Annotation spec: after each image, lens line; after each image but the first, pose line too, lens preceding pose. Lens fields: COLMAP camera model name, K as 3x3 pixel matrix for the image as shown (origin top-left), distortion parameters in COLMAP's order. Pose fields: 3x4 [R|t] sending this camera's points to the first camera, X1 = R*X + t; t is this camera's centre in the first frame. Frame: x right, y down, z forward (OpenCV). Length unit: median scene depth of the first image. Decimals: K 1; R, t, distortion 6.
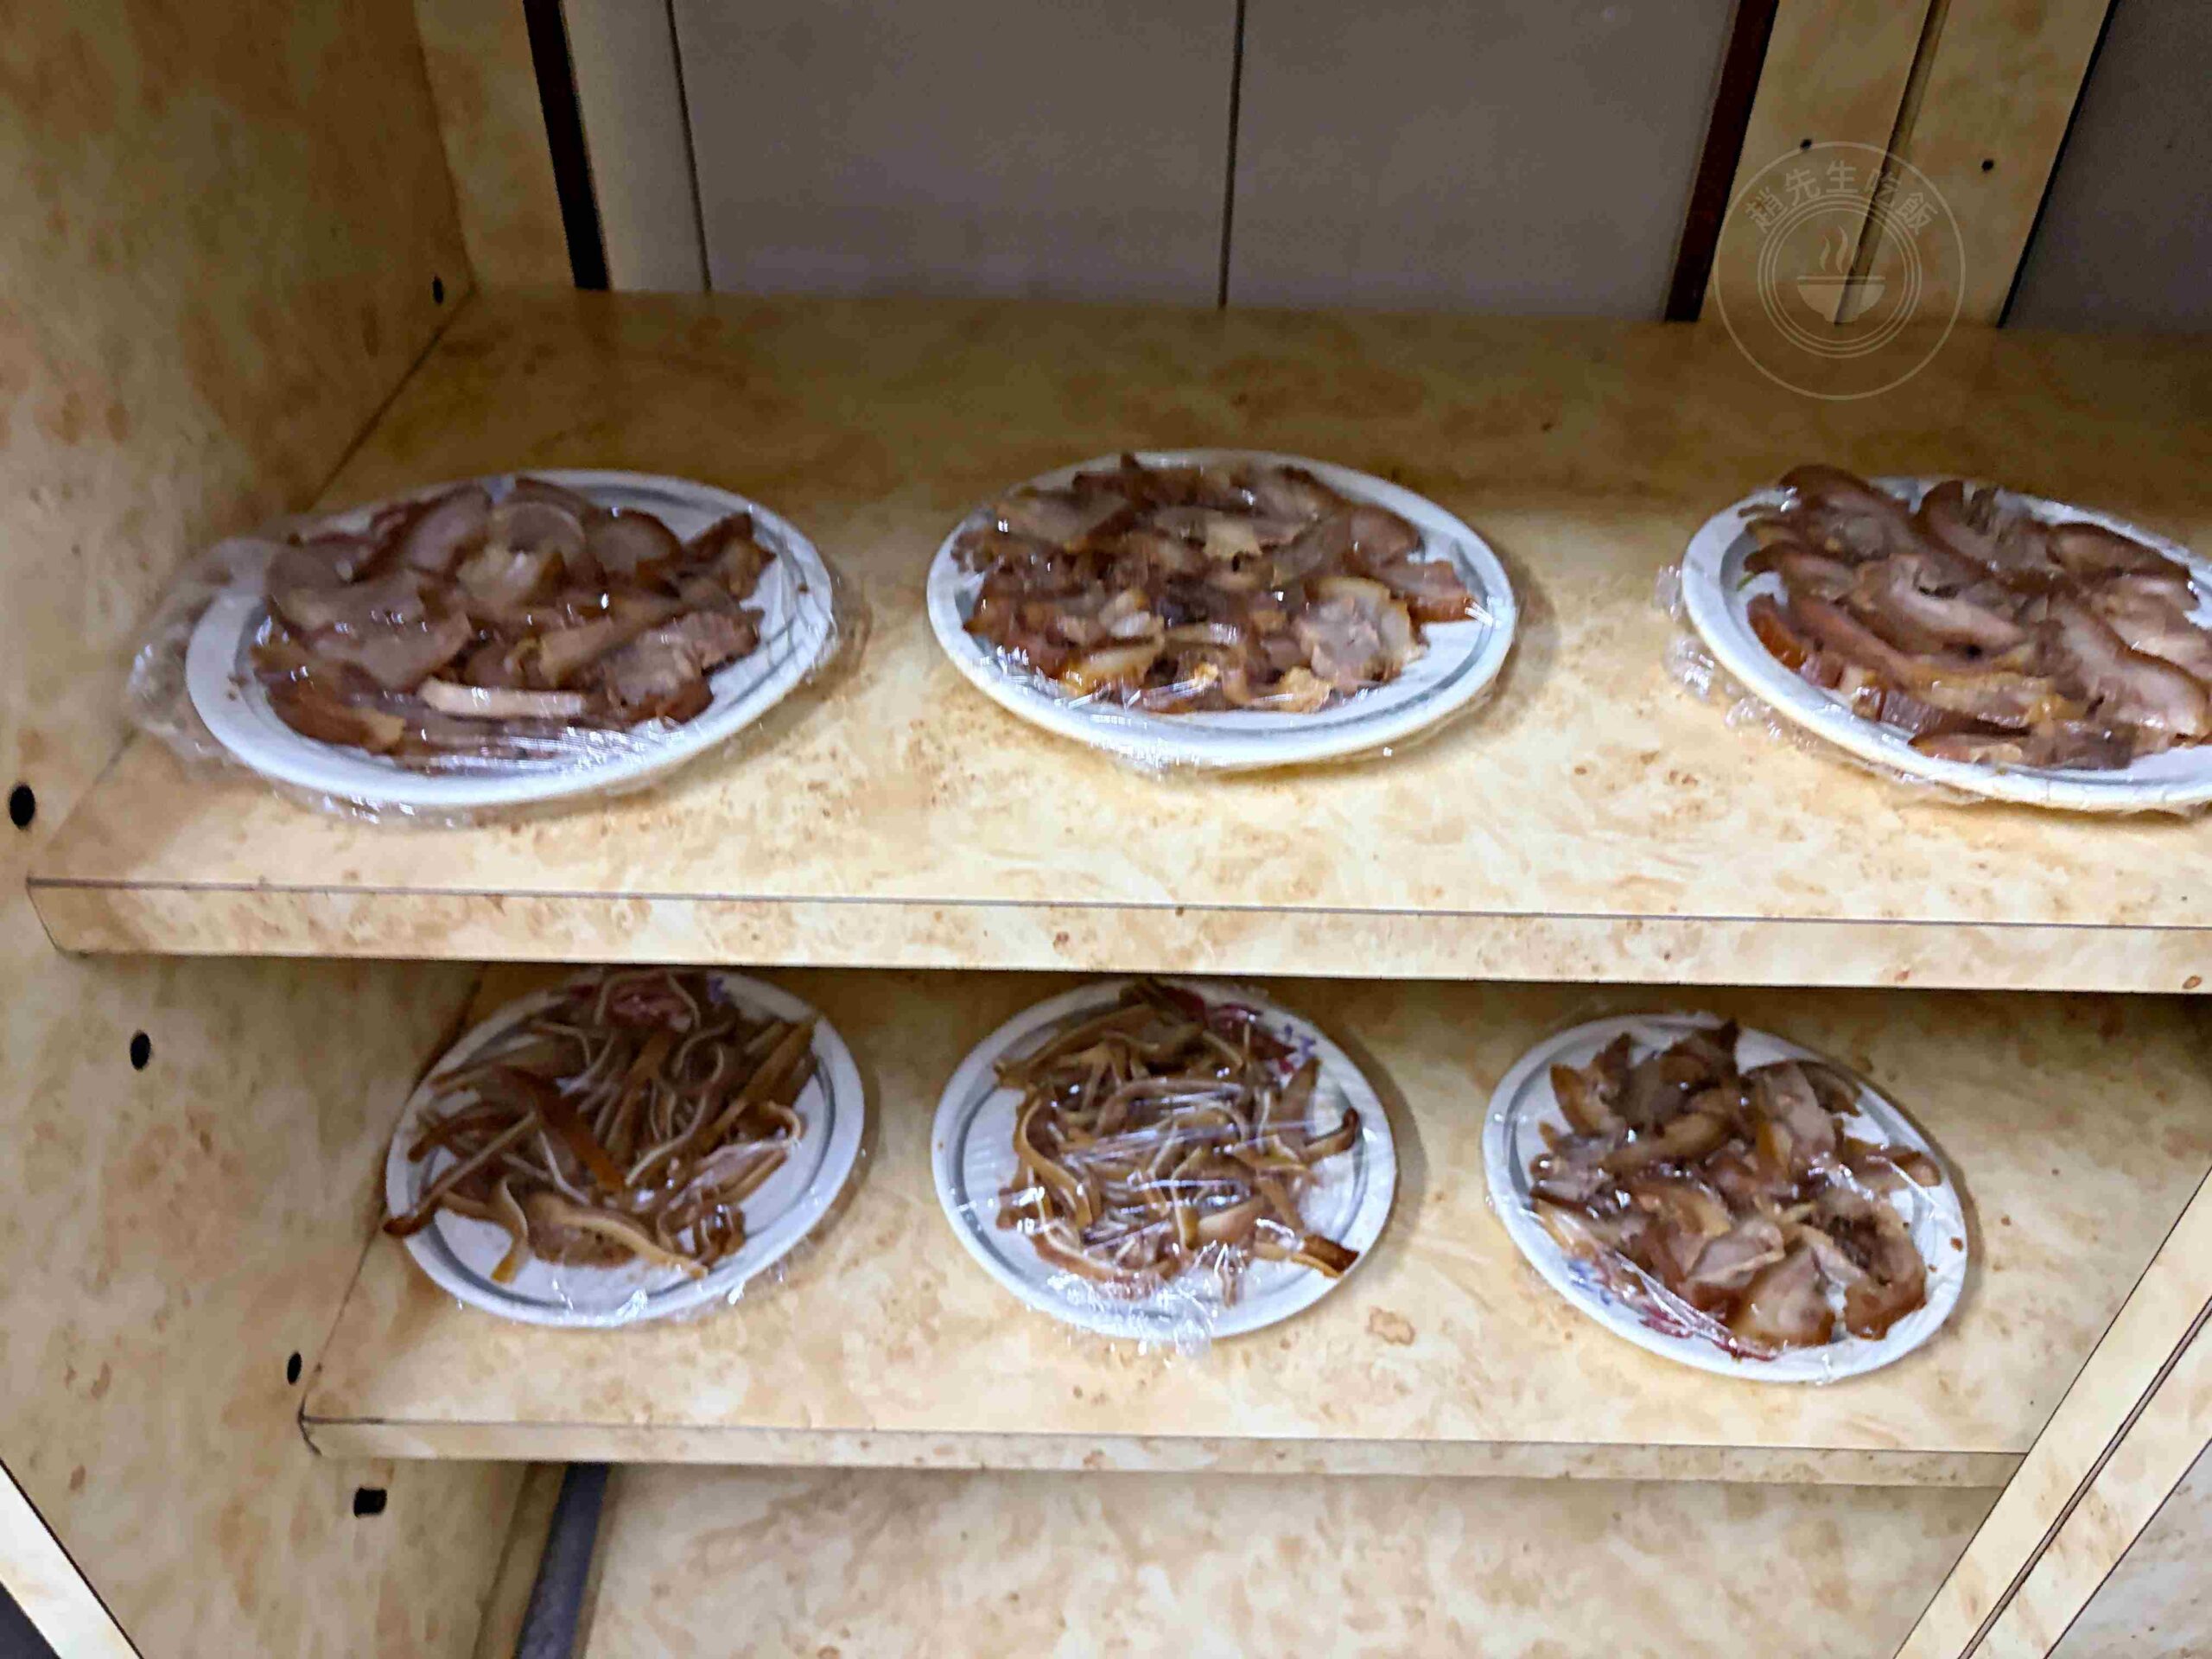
lens RADIAL K [[1751.3, 0, 1111.4], [0, 1751.3, 835.7], [0, 0, 1]] dist [0.043208, -0.084516]
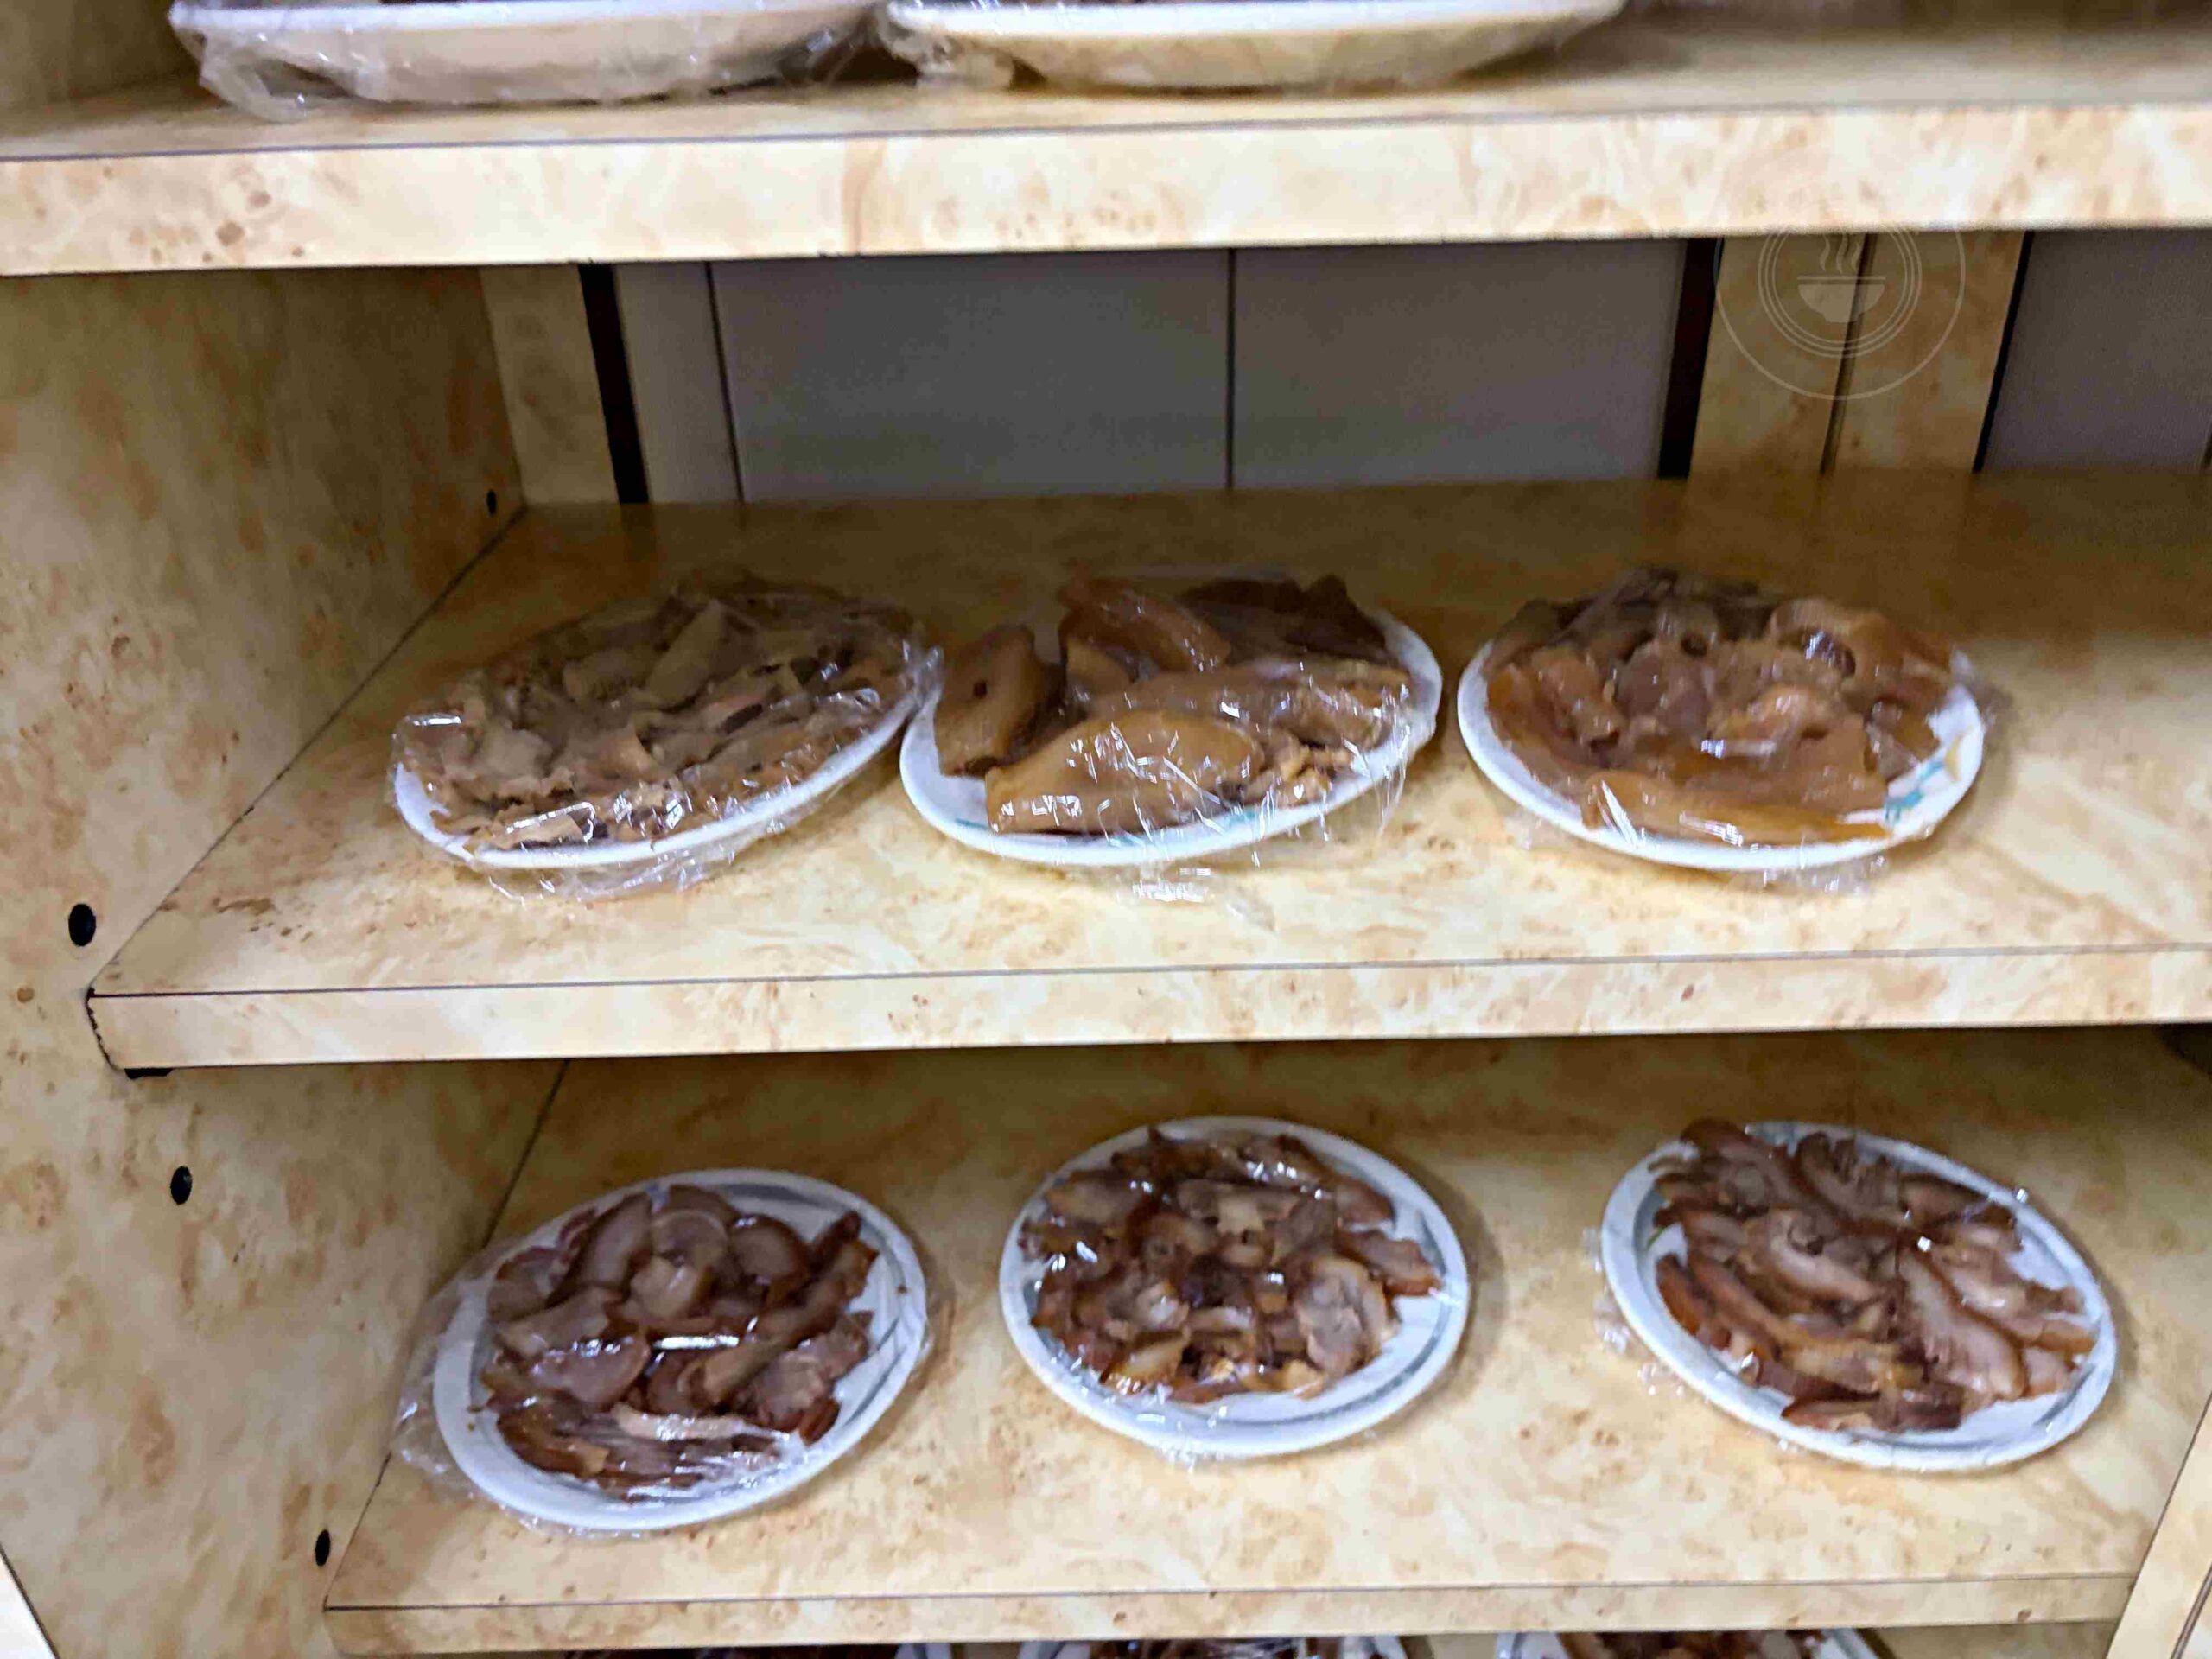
lens RADIAL K [[1690.9, 0, 1109.0], [0, 1690.9, 894.5], [0, 0, 1]] dist [0.002144, 0.007886]
pose [[0.999215, -0.037309, -0.013321, -0.000154], [0.034167, 0.981788, -0.186881, -0.199496], [0.020051, 0.186279, 0.982292, -0.264502]]
